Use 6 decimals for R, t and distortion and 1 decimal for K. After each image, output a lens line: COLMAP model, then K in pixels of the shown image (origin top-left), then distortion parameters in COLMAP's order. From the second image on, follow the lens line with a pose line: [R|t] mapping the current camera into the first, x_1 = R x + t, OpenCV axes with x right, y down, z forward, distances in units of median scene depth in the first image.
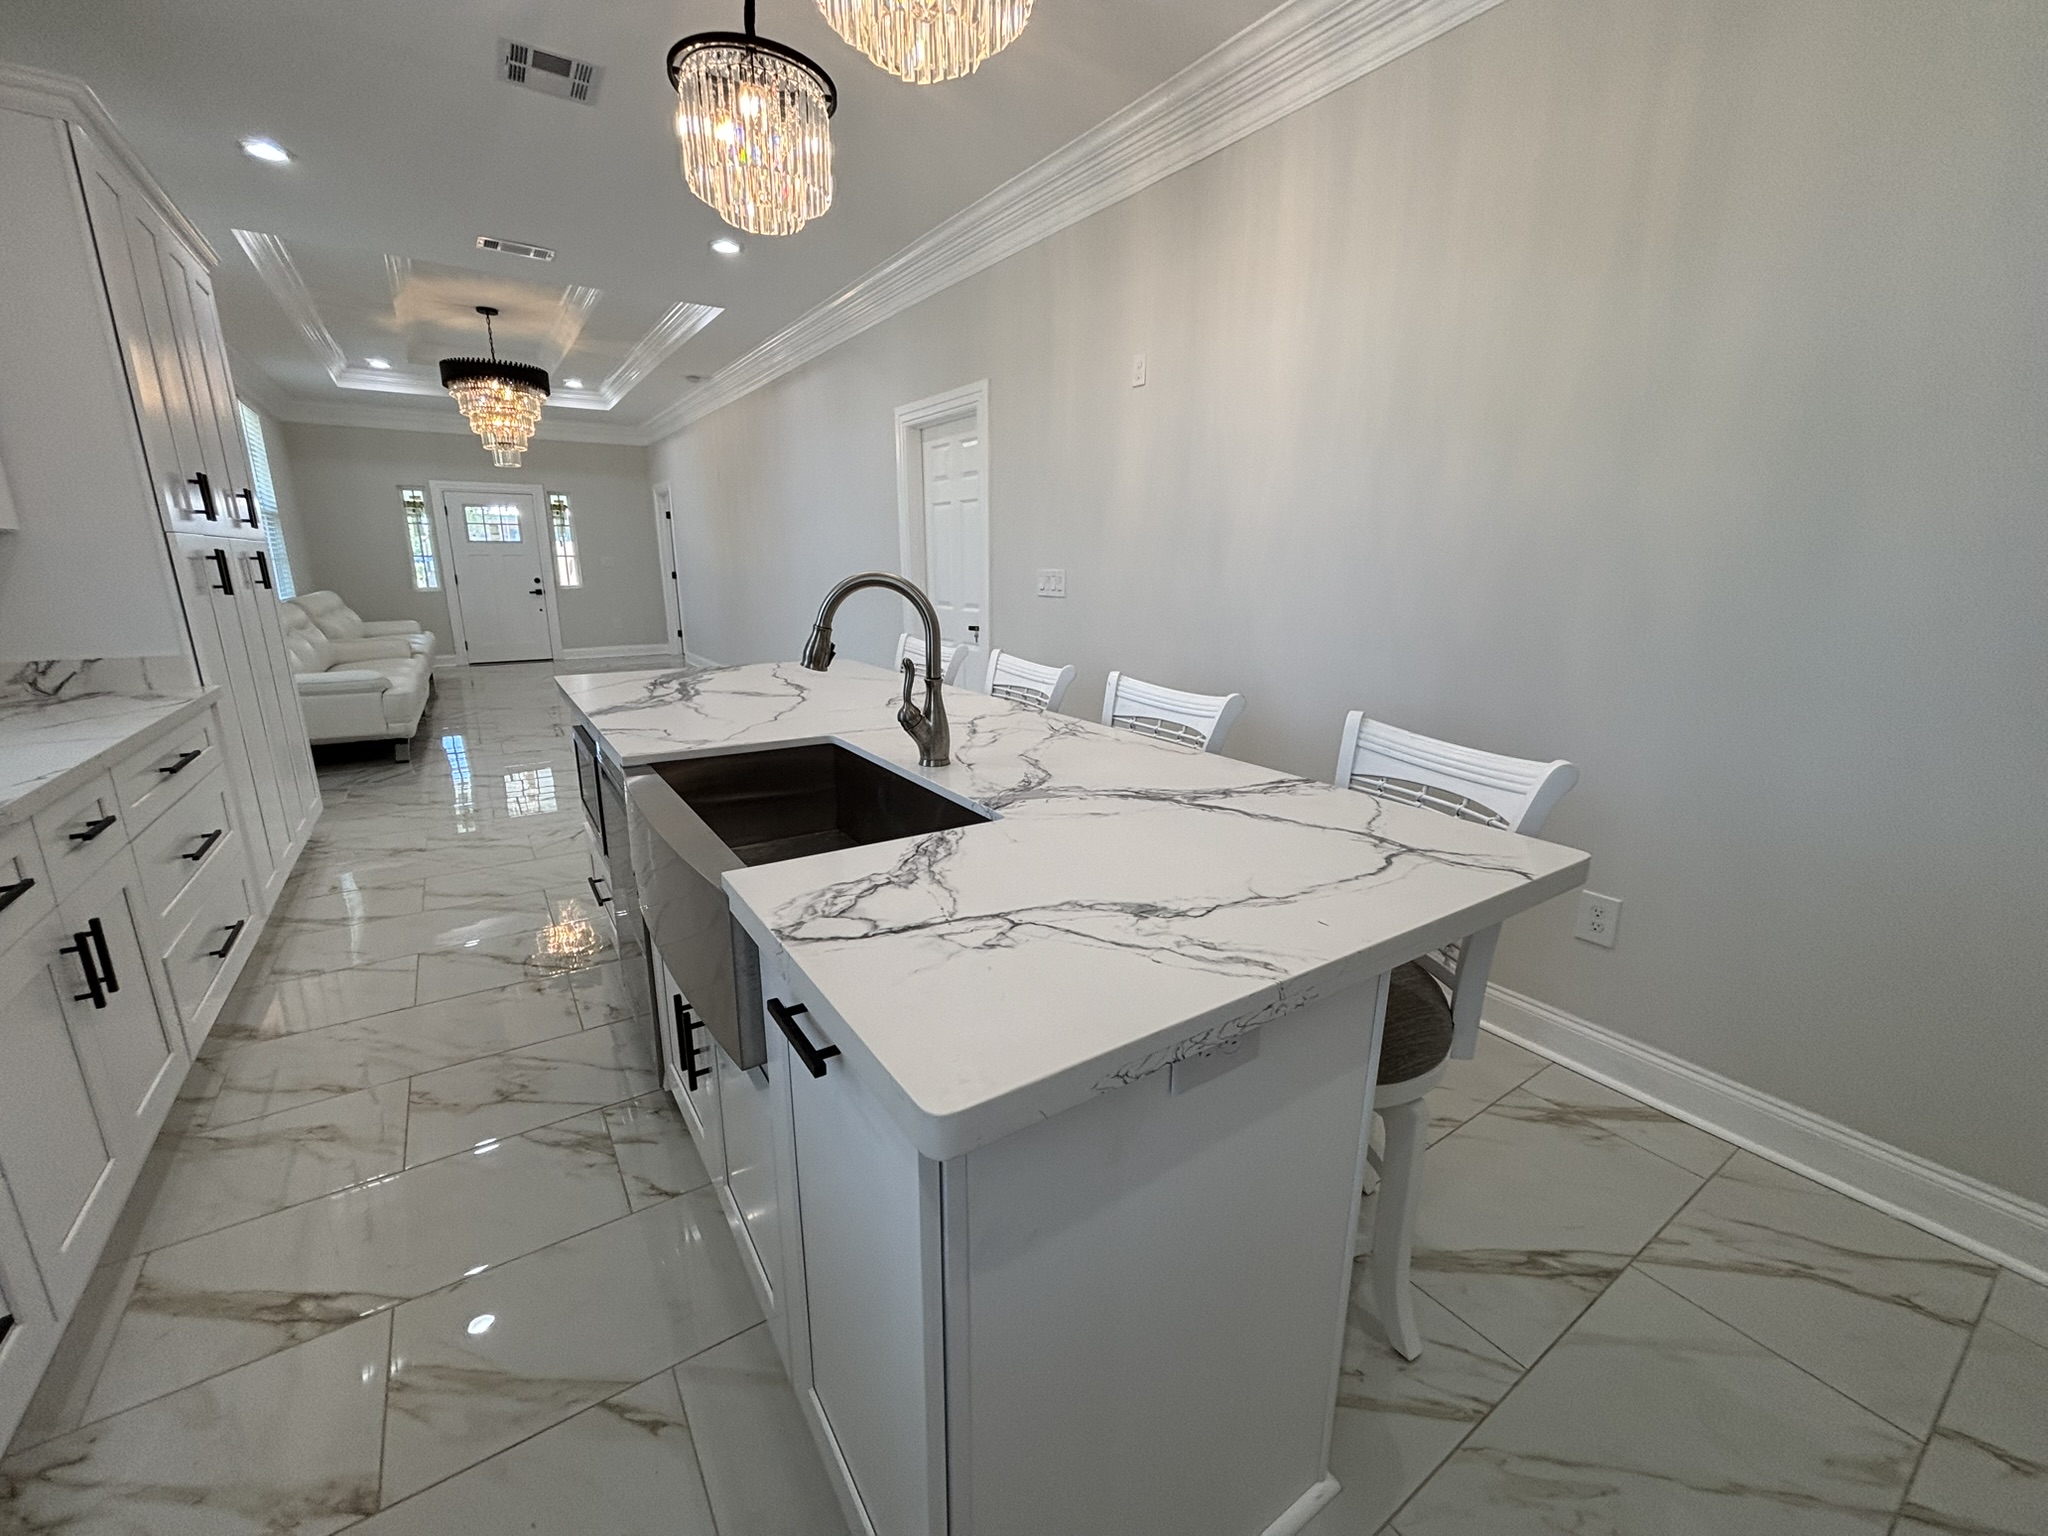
lens RADIAL K [[823.4, 0, 1013.4], [0, 823.4, 761.6], [0, 0, 1]] dist [0.001861, -0.000213]
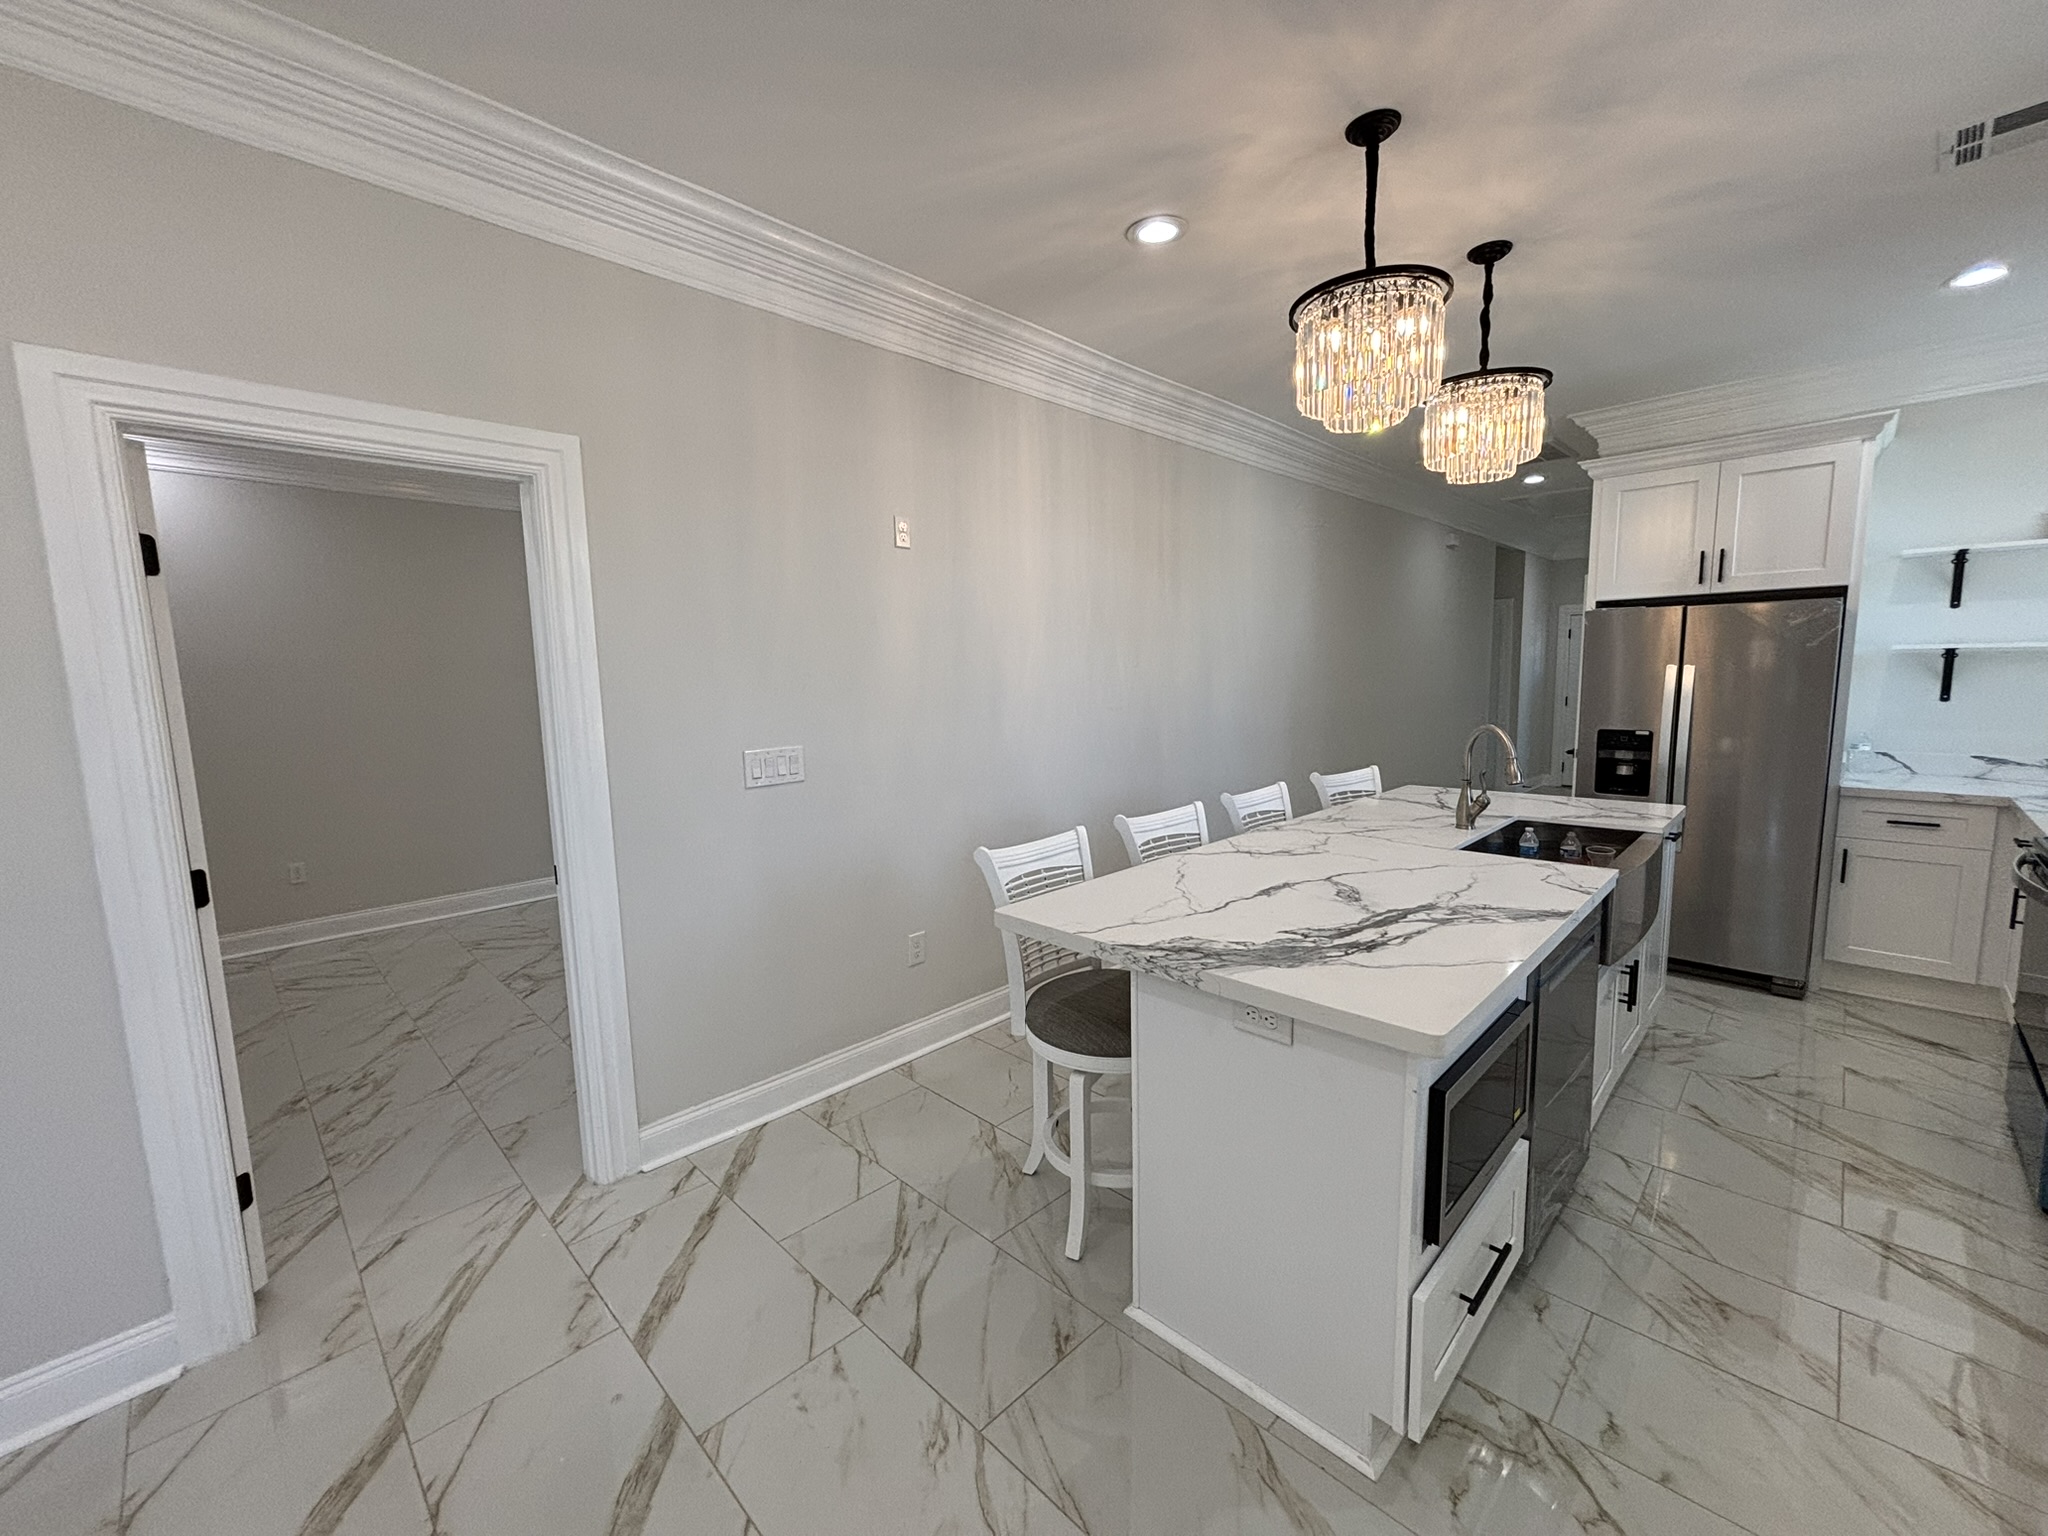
lens RADIAL K [[816.8, 0, 1018.7], [0, 816.8, 765.4], [0, 0, 1]] dist [0.000154, -0.000083]
pose [[-0.189260, -0.116262, 0.975020, -0.987497], [0.258837, 0.951939, 0.163753, -0.401664], [-0.947198, 0.283363, -0.150071, 1.307628]]
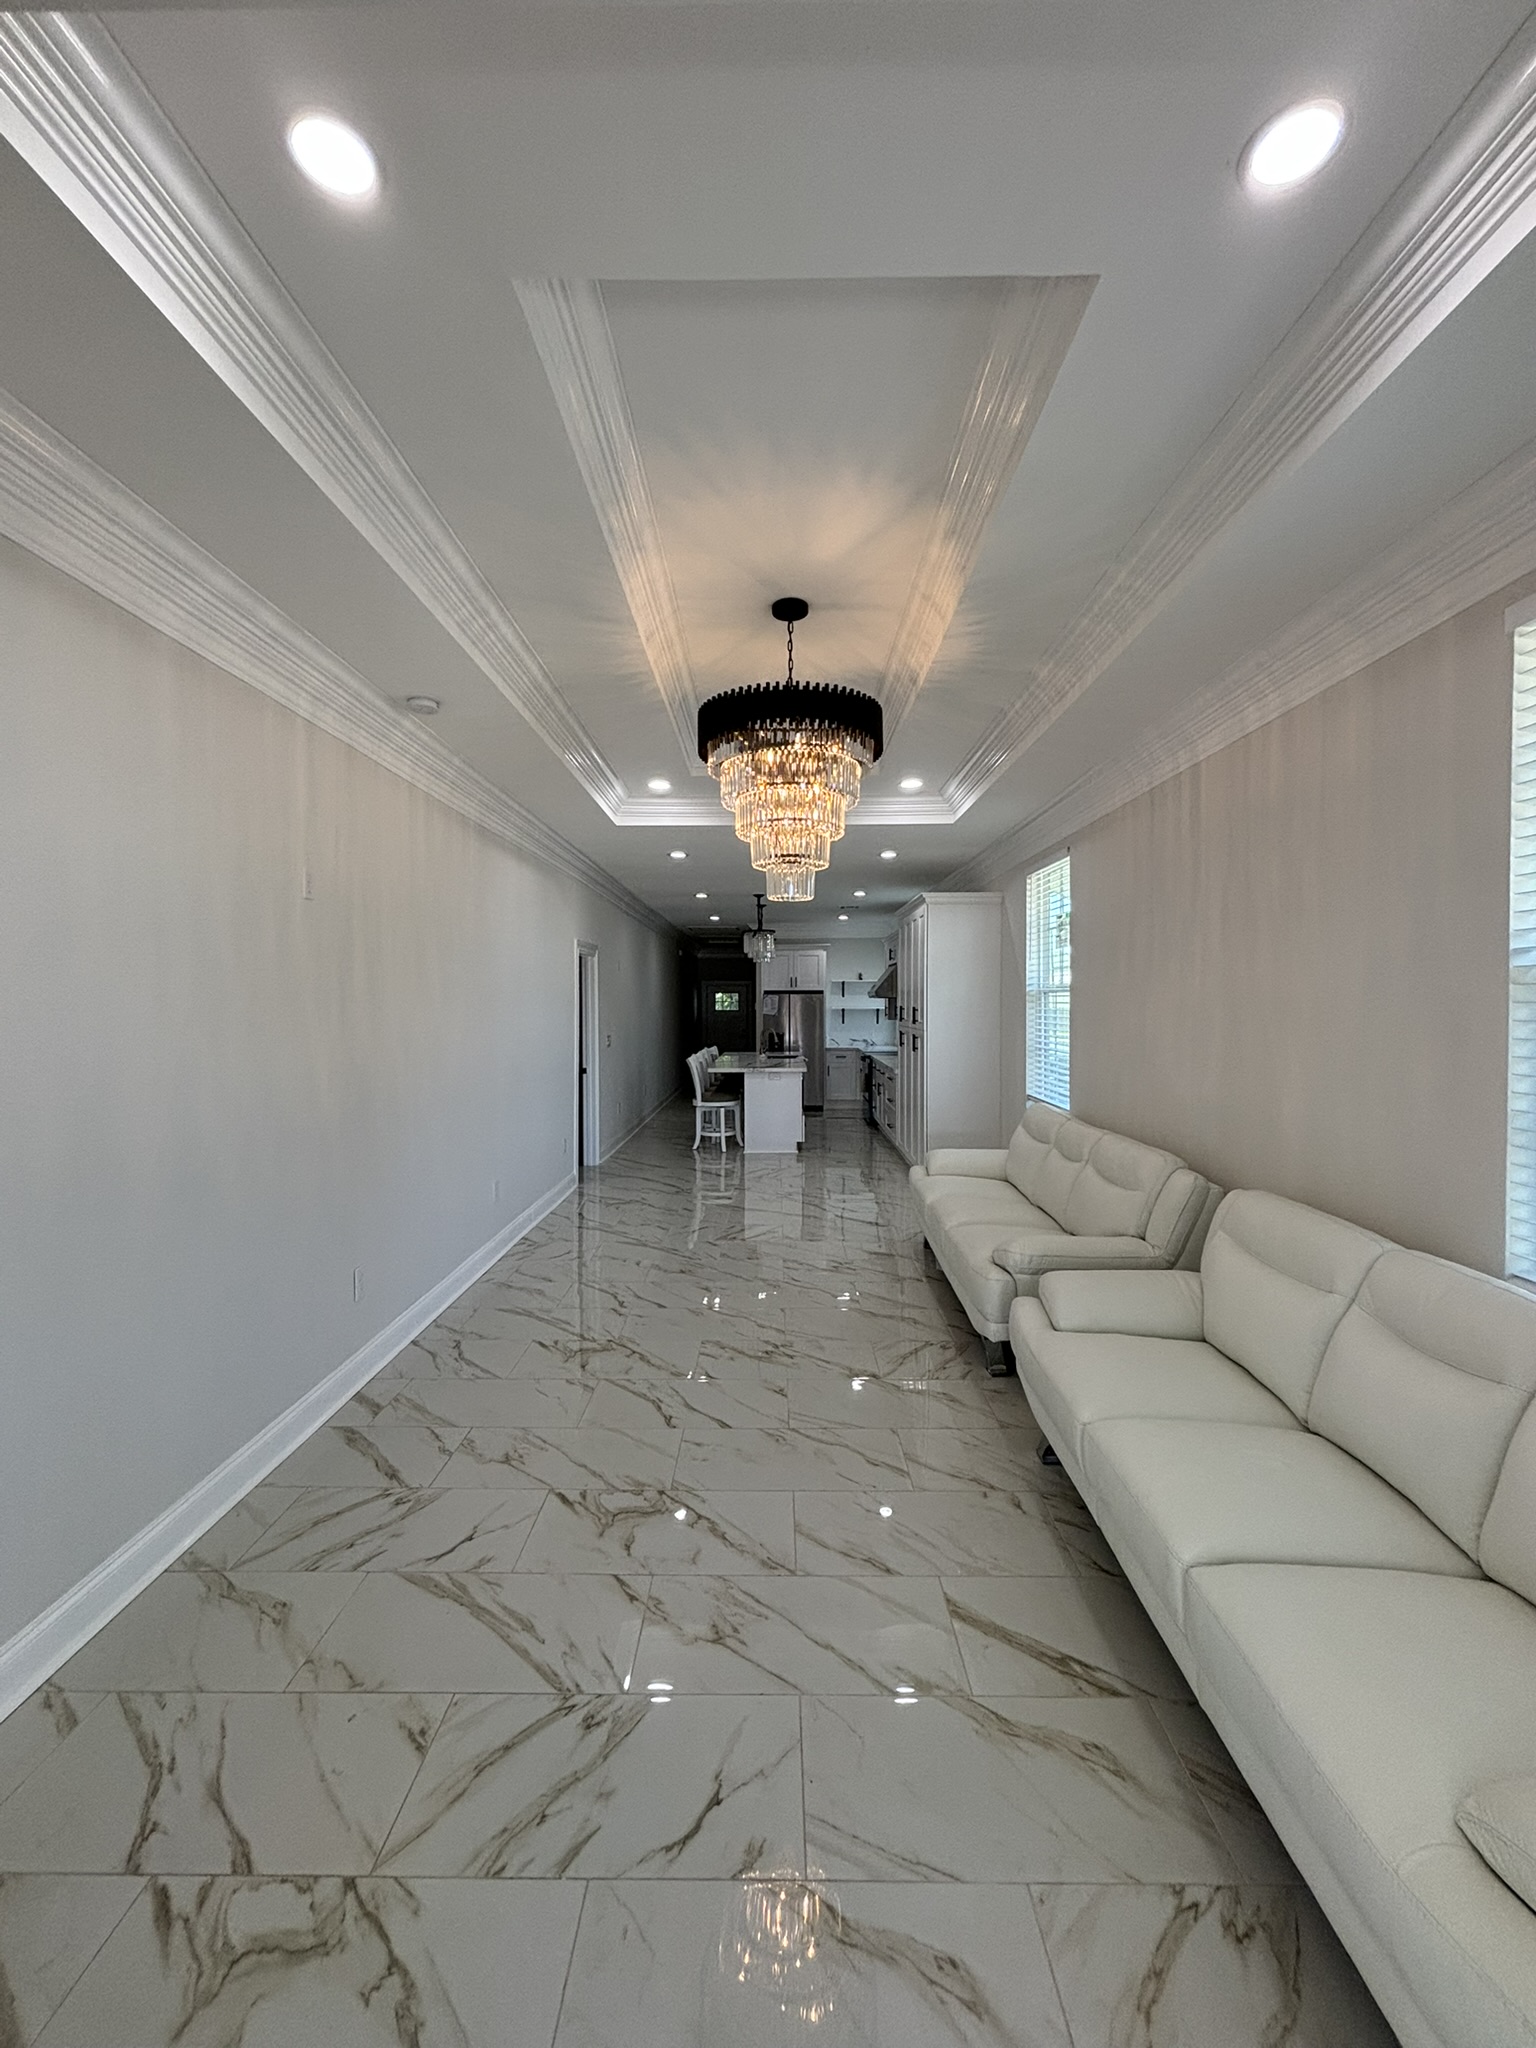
lens RADIAL K [[829.1, 0, 764.2], [0, 829.1, 1018.3], [0, 0, 1]] dist [0.004303, -0.000019]
pose [[-0.824636, -0.011473, 0.565548, -2.250971], [0.137776, 0.965611, 0.220482, -1.023544], [-0.548629, 0.259736, -0.794697, 3.625712]]
